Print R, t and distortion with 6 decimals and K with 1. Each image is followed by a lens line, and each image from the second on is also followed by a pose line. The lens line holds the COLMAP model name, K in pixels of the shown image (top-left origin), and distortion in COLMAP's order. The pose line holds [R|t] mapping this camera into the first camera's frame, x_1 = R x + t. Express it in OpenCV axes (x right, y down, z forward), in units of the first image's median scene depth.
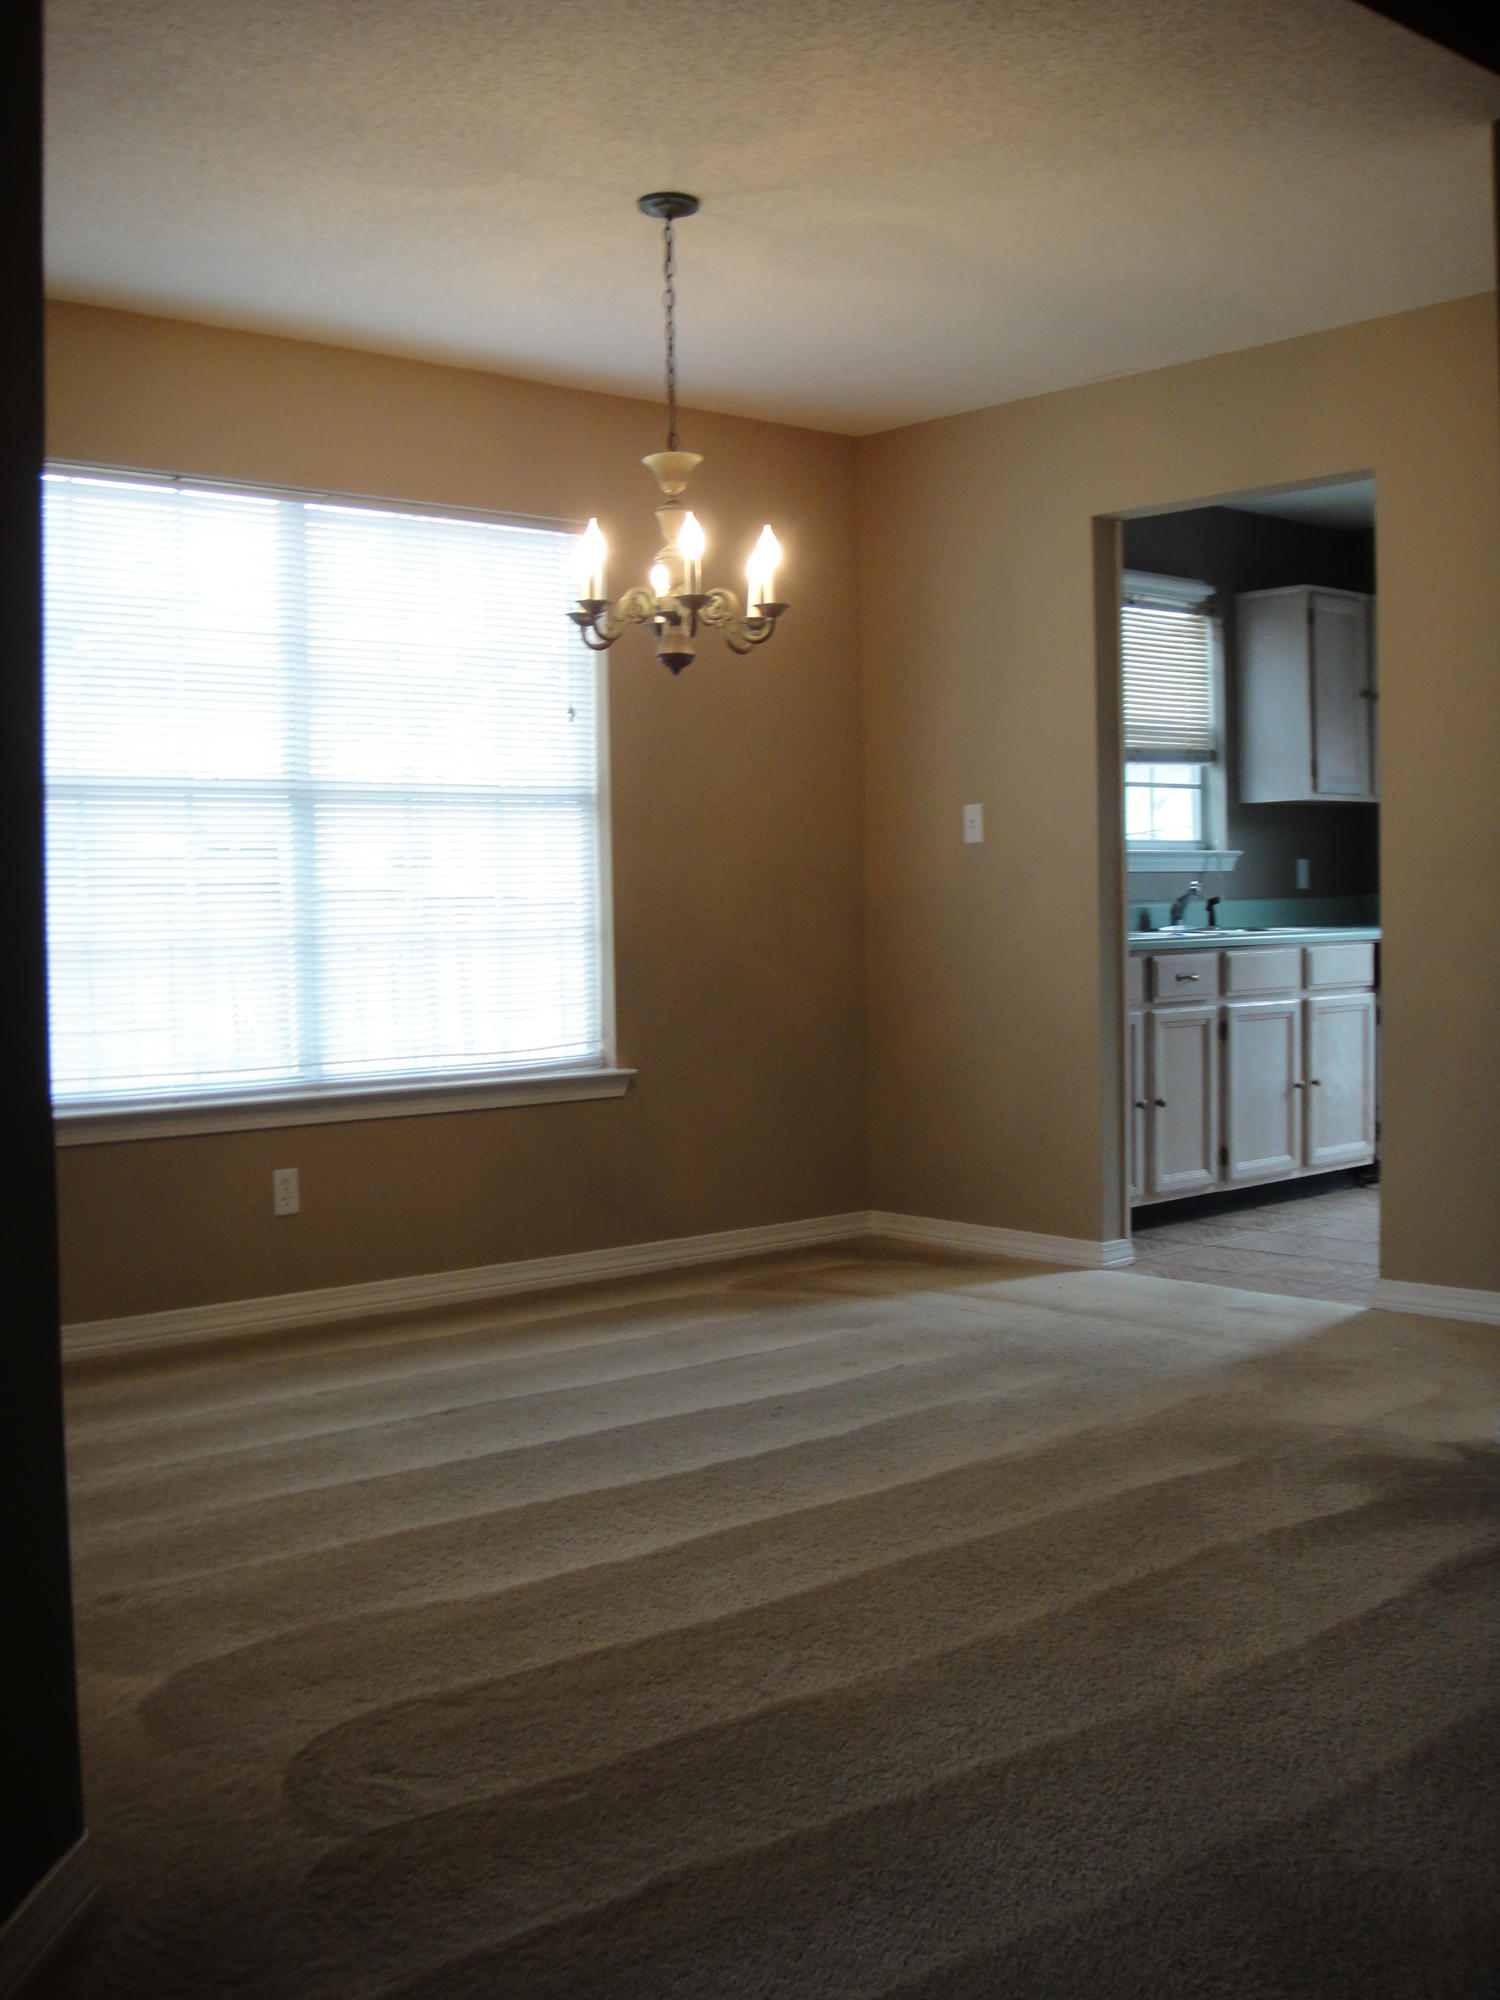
lens RADIAL K [[2173.6, 0, 713.9], [0, 2173.6, 995.7], [0, 0, 1]] dist [-0.145923, 0.130715]
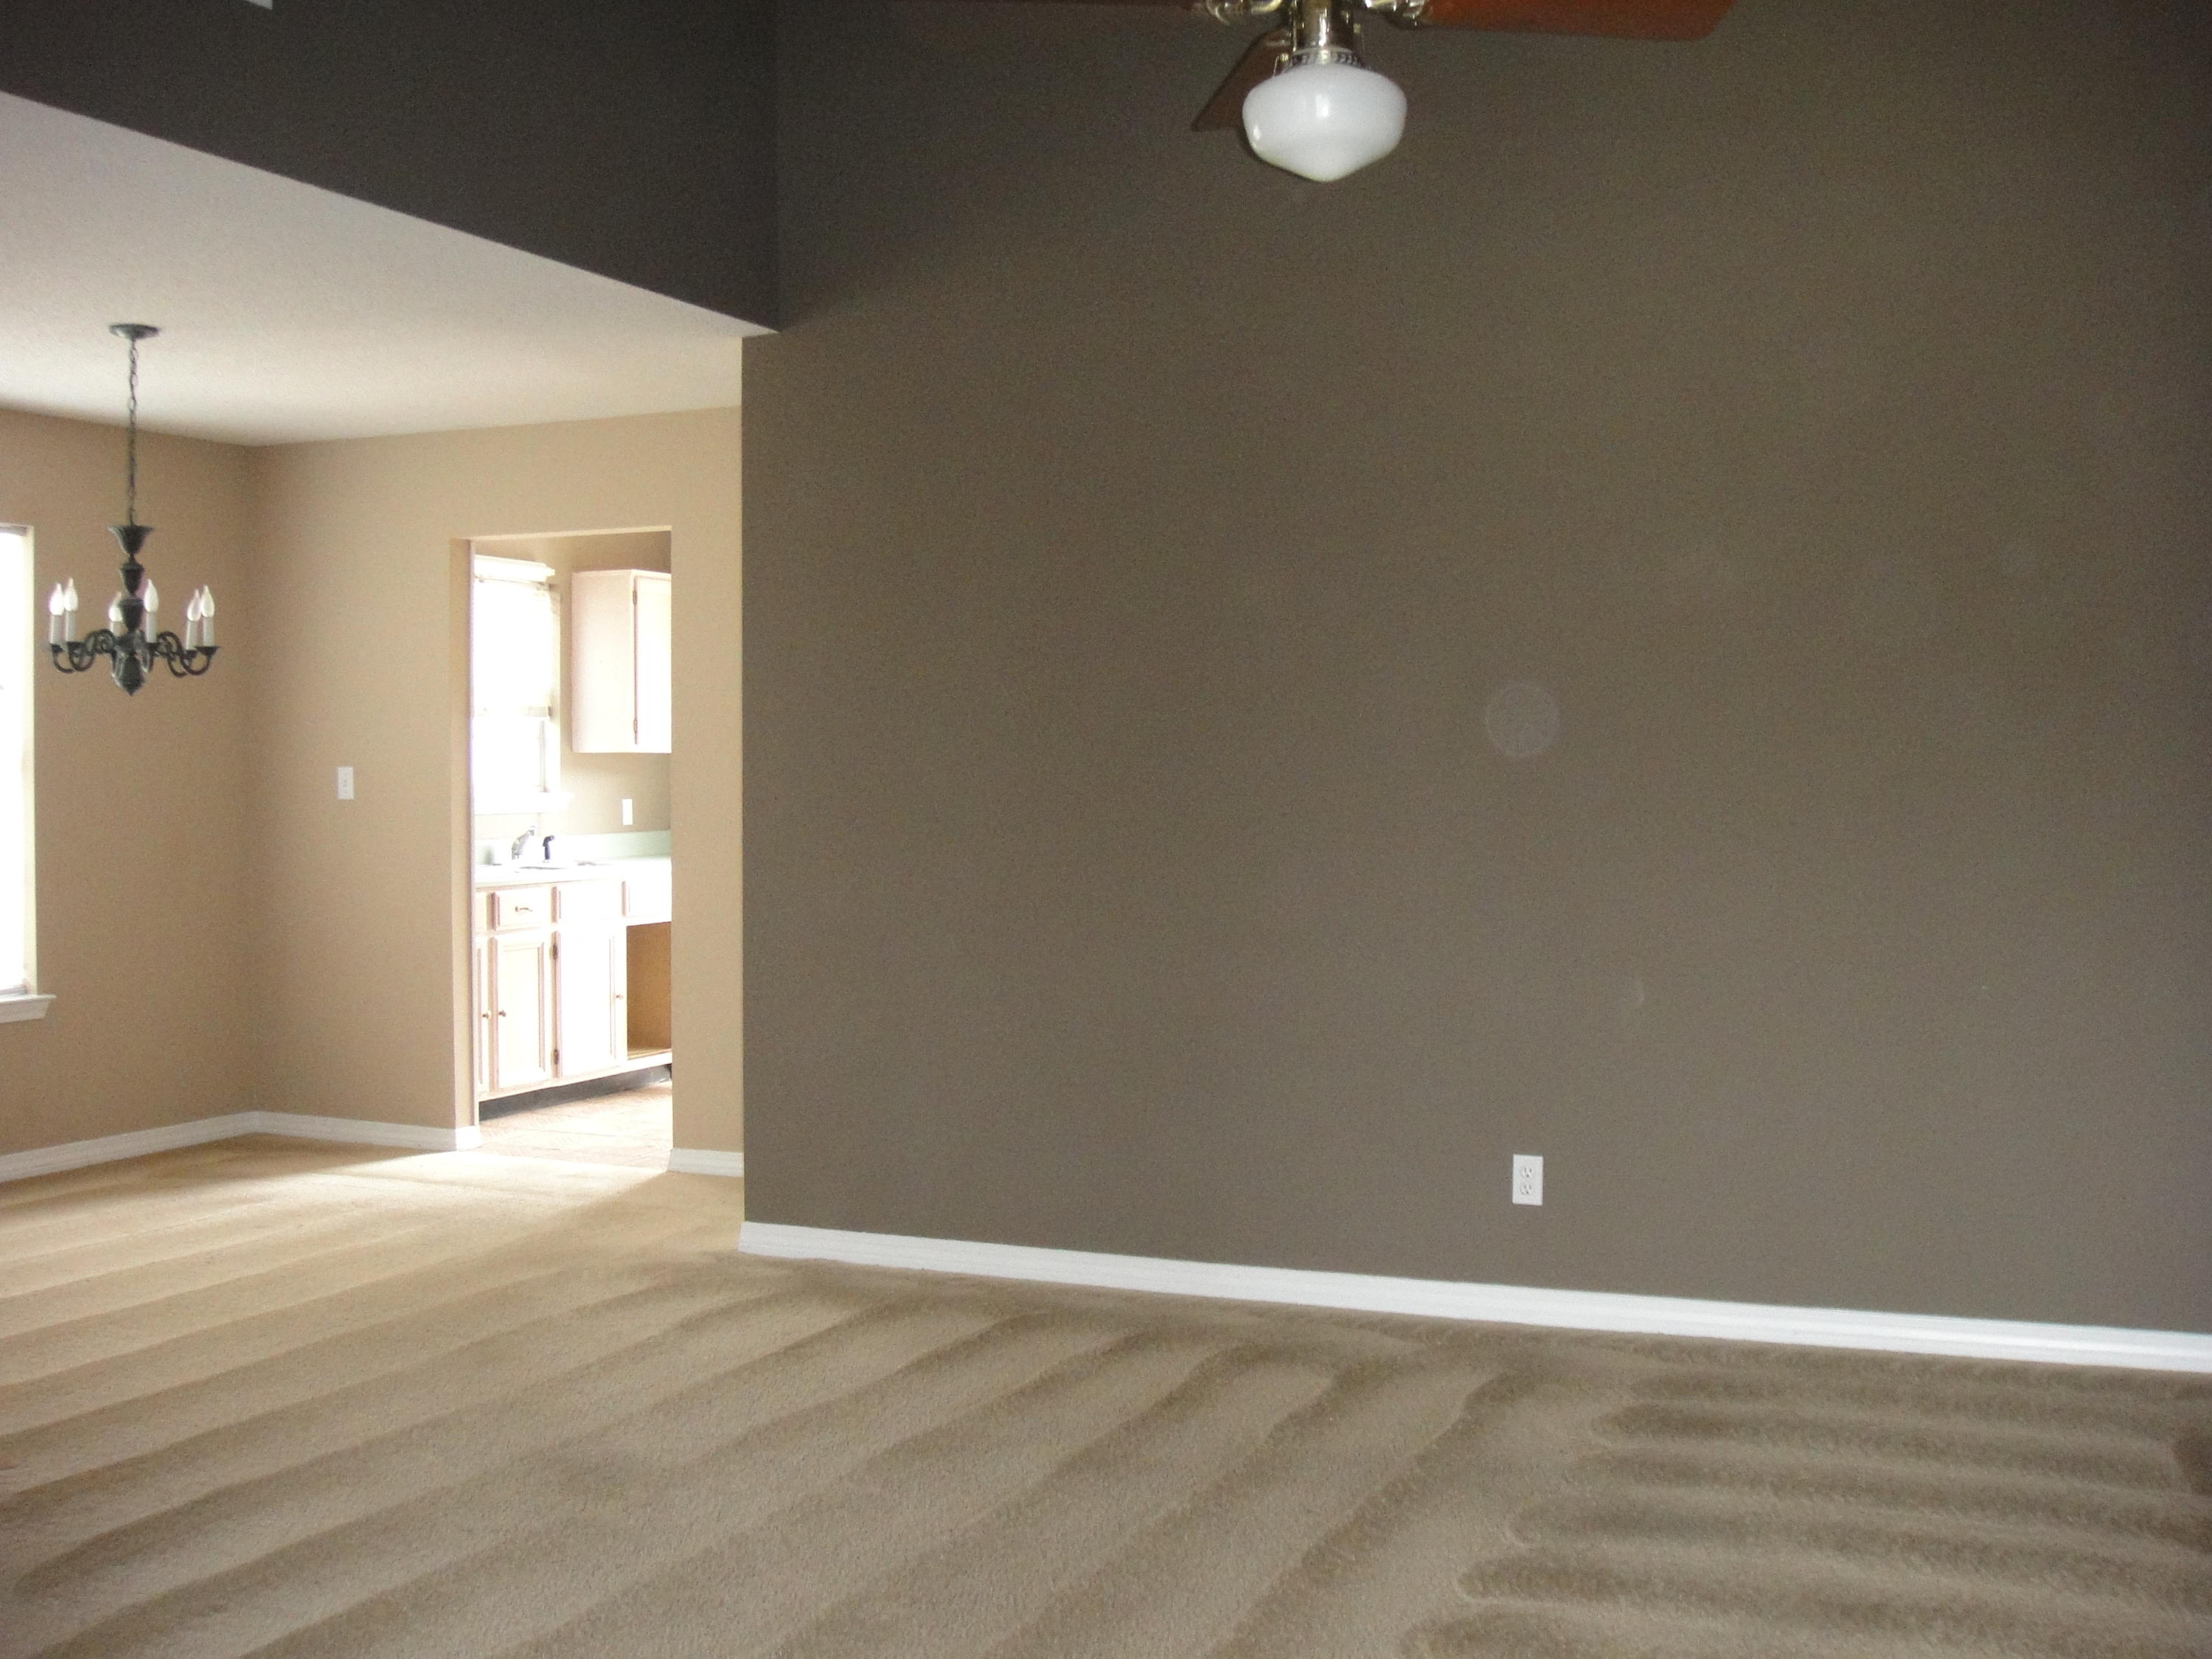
lens RADIAL K [[2404.0, 0, 1101.2], [0, 2404.0, 796.6], [0, 0, 1]] dist [-0.145923, 0.130715]
pose [[0.901171, 0.011647, 0.433308, -0.072425], [0.003847, 0.999385, -0.034863, -0.025172], [-0.433447, 0.033084, 0.900571, -0.362209]]
